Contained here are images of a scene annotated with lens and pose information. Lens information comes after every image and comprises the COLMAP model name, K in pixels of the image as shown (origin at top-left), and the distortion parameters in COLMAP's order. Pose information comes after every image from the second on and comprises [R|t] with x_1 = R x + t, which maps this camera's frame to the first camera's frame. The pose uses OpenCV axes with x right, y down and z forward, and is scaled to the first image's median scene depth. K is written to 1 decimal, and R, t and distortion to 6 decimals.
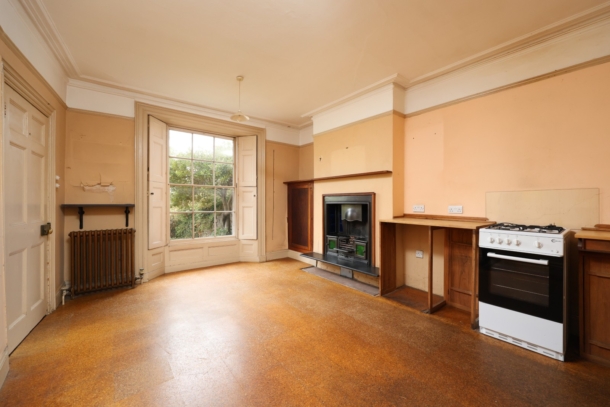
lens RADIAL K [[248.6, 0, 305.0], [0, 248.6, 203.5], [0, 0, 1]] dist [0.000139, 0.000095]
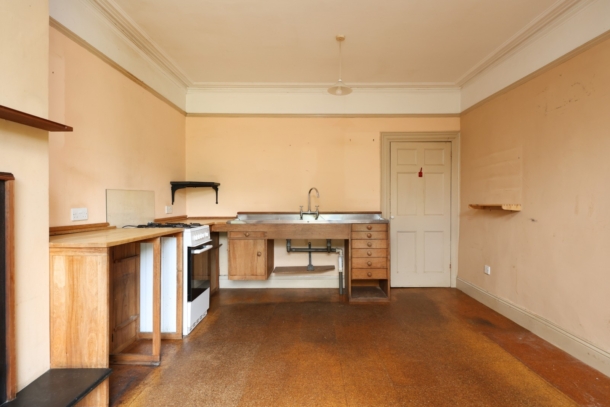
lens RADIAL K [[332.6, 0, 305.0], [0, 332.6, 203.5], [0, 0, 1]] dist [0.000321, 0.000041]
pose [[-0.783854, -0.005262, 0.620923, -0.271144], [-0.000980, 0.999973, 0.007237, -0.007276], [-0.620945, 0.005064, -0.783838, 0.984677]]
